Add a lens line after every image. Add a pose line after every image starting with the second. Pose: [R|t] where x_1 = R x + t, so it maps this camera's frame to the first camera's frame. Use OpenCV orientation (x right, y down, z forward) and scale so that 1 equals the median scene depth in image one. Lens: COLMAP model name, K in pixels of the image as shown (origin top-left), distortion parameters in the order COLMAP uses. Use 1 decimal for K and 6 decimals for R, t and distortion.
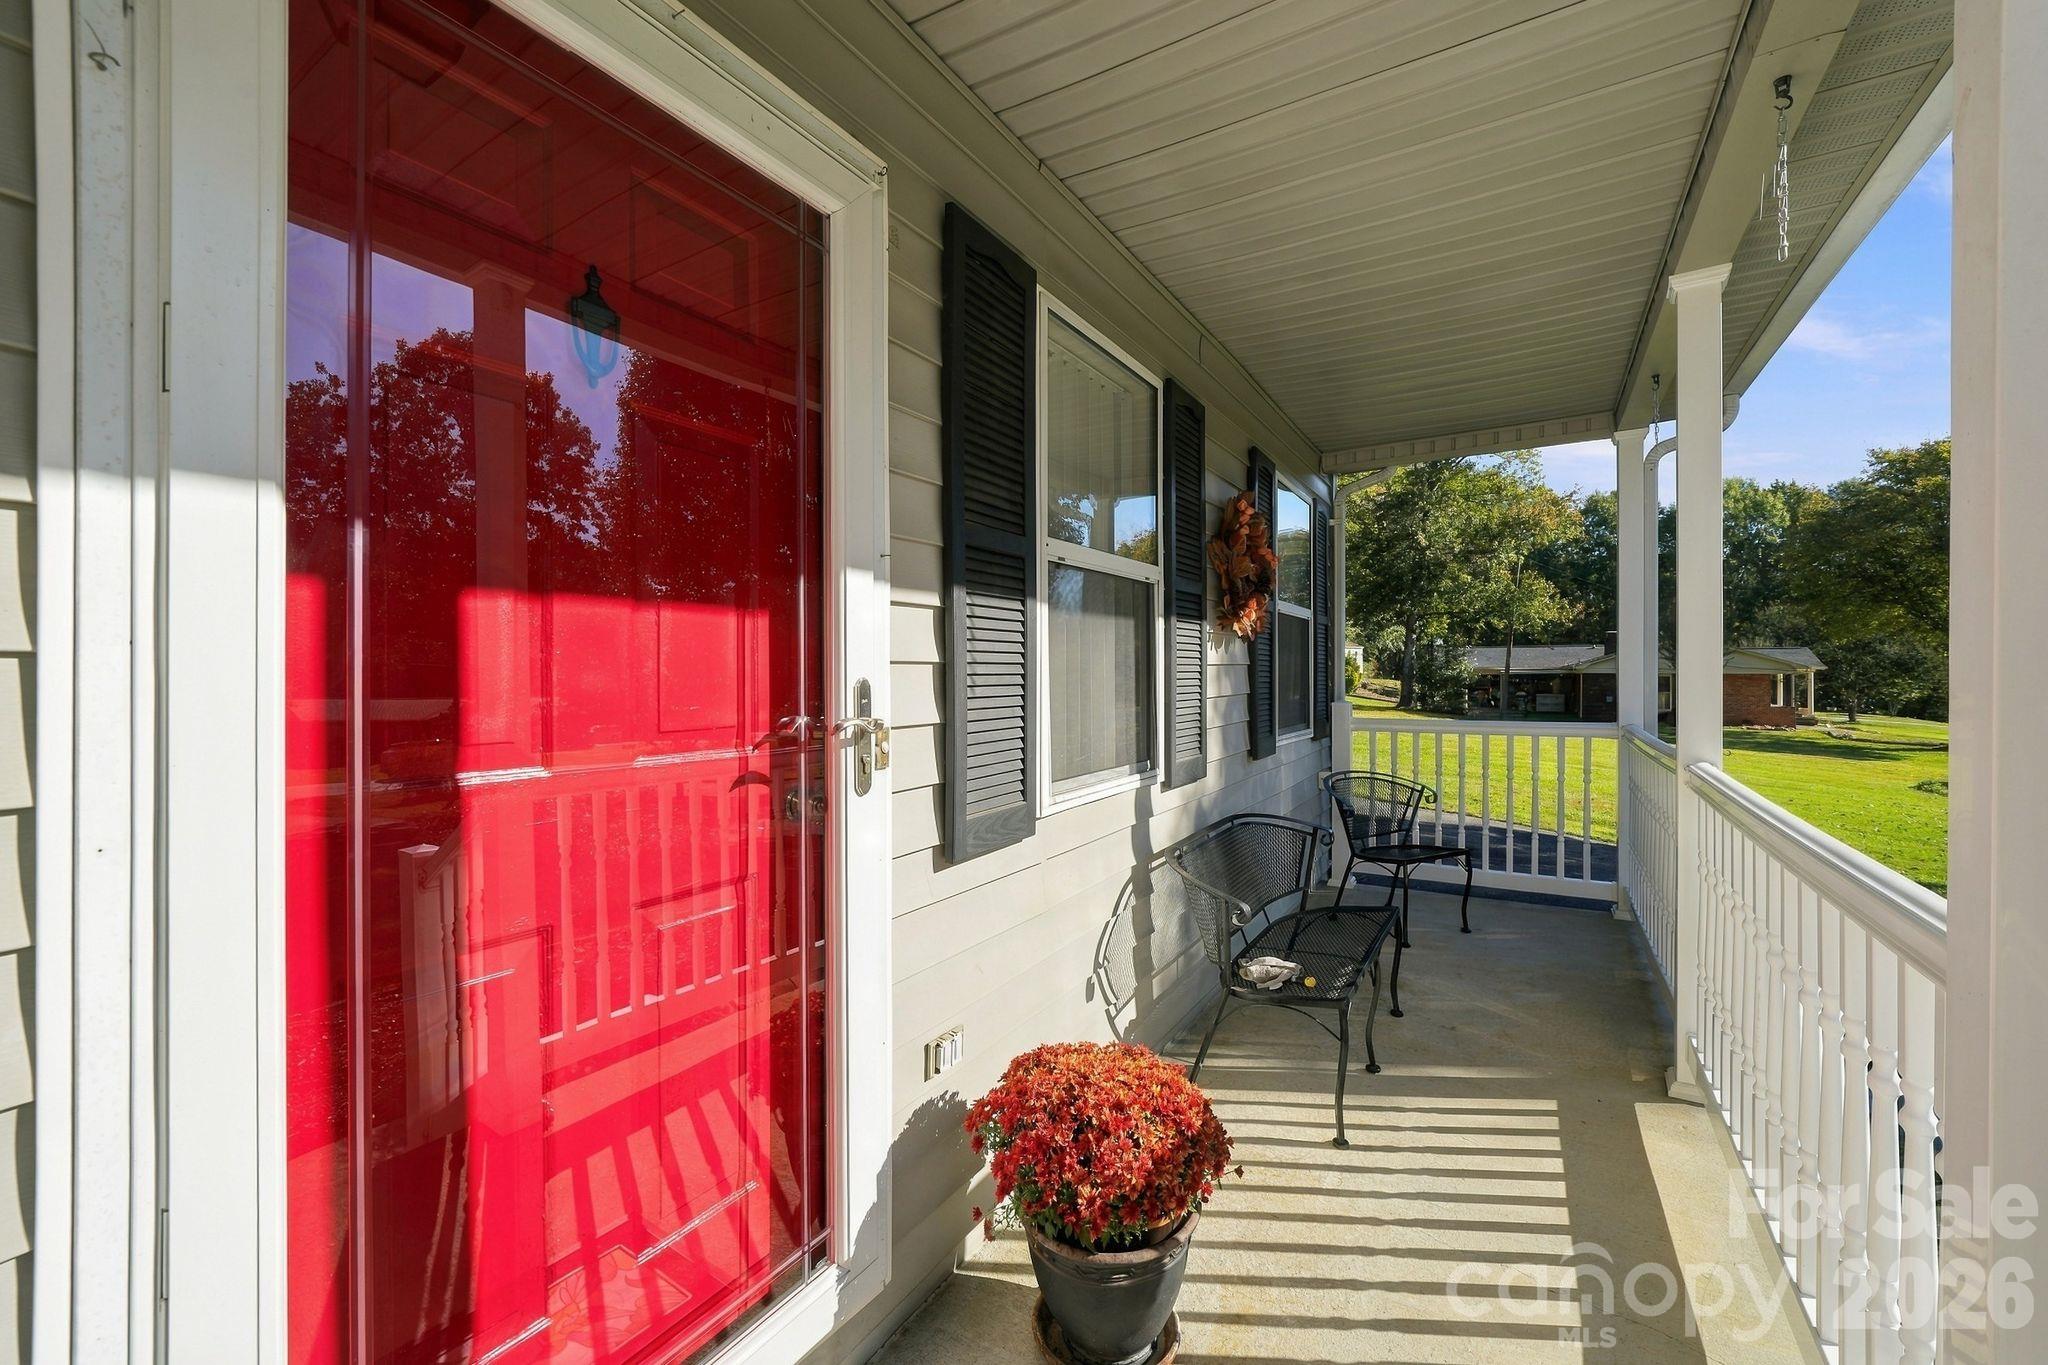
lens RADIAL K [[837.3, 0, 1018.2], [0, 837.3, 685.1], [0, 0, 1]] dist [0.000107, 0.000217]
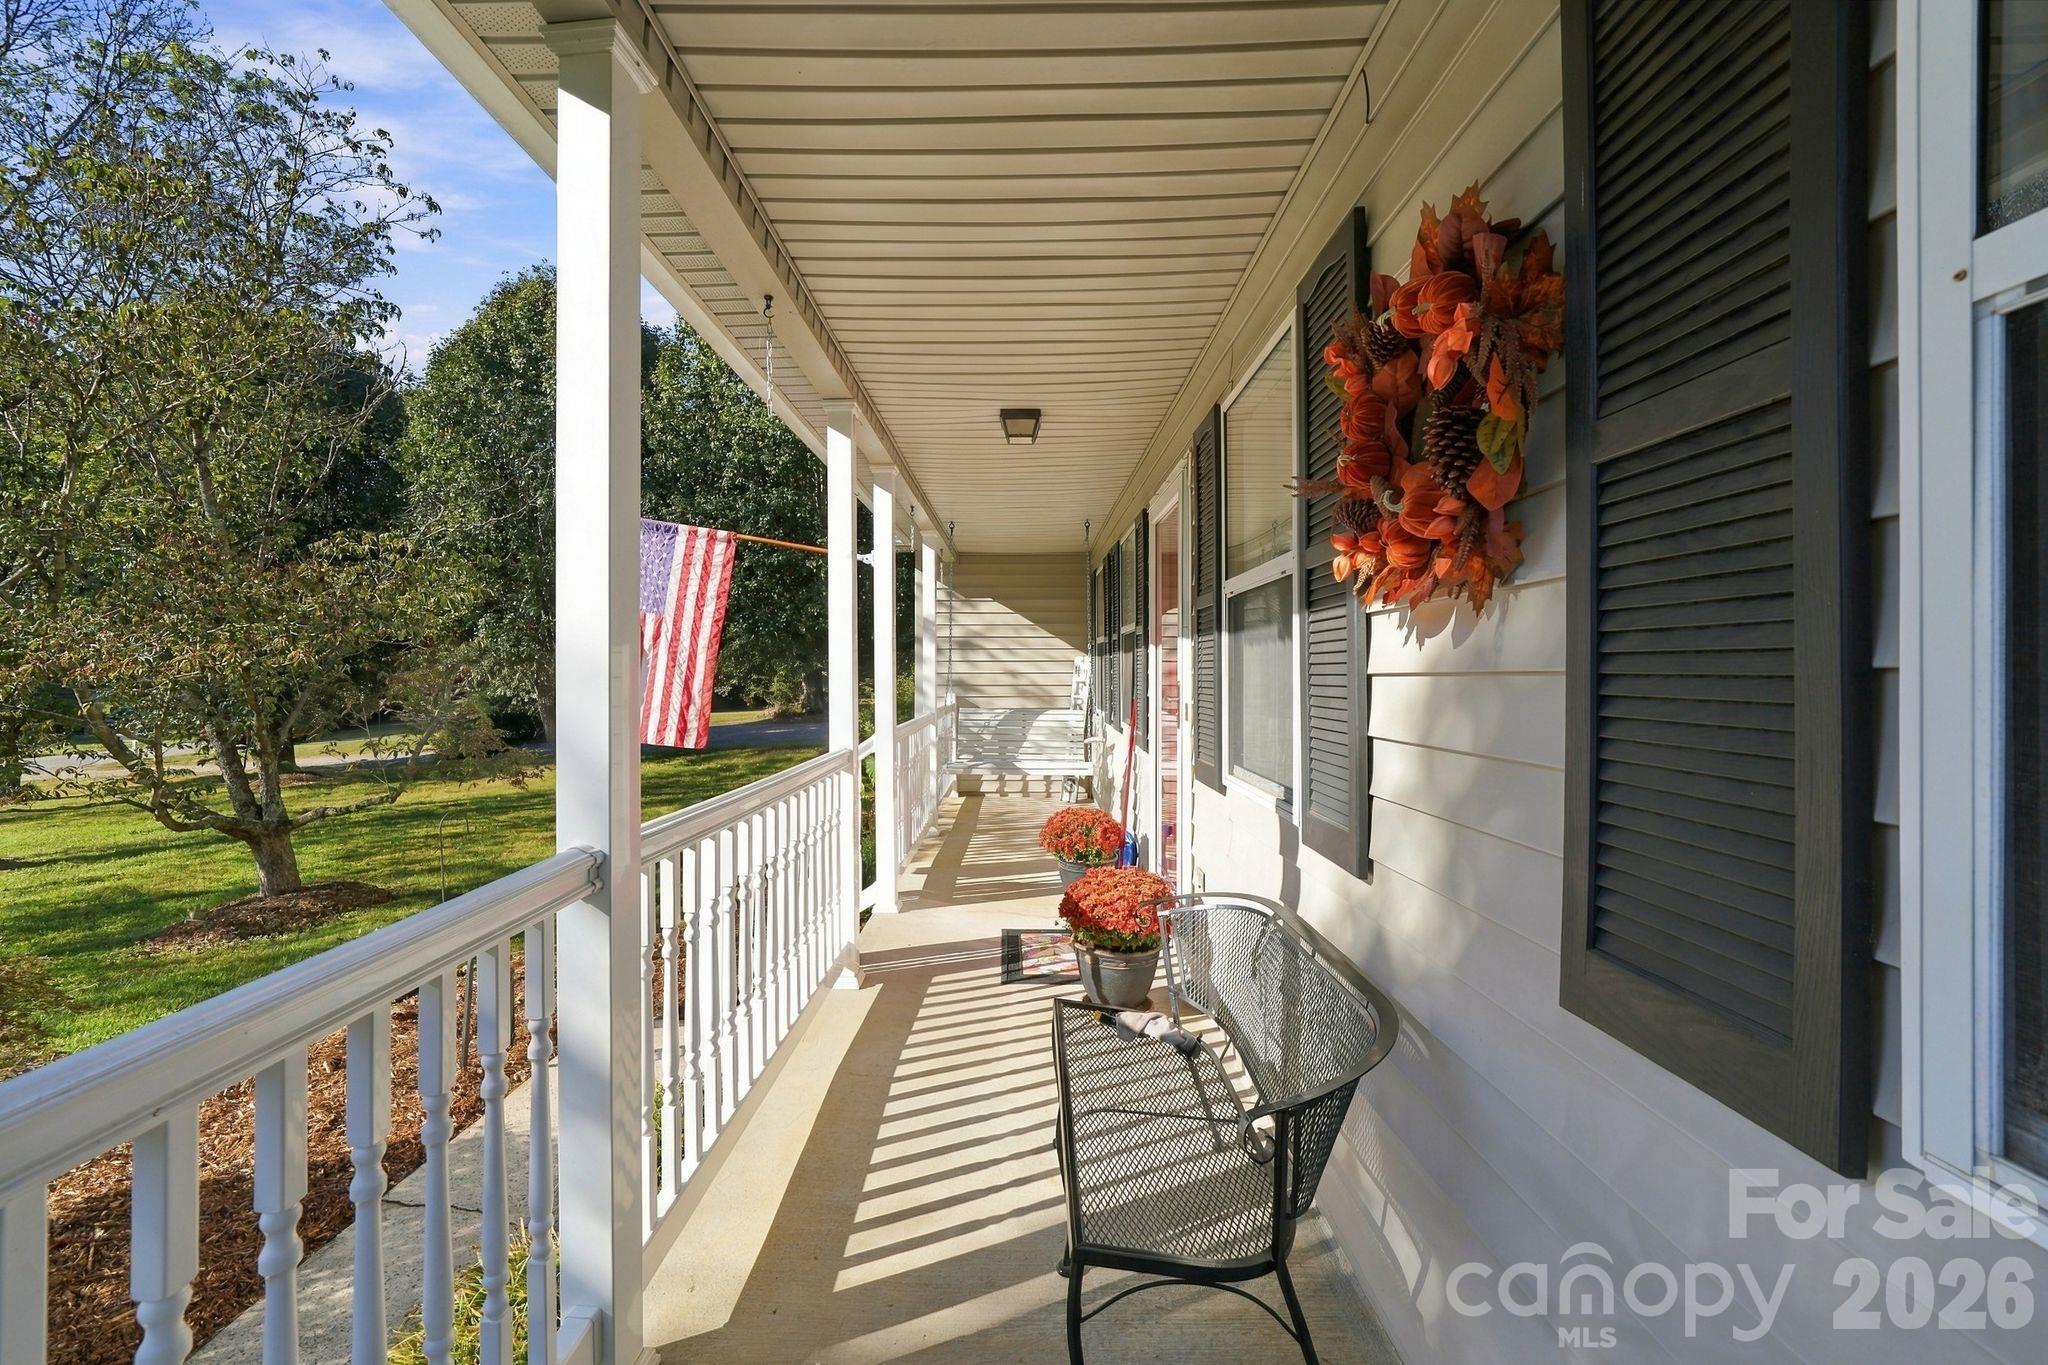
lens RADIAL K [[794.9, 0, 1024.0], [0, 794.9, 692.5], [0, 0, 1]] dist [-0.011774, -0.000060]
pose [[-0.859130, 0.022698, -0.511254, 0.858473], [0.004012, 0.999284, 0.037623, -0.042551], [0.511742, 0.030272, -0.858606, 1.686753]]
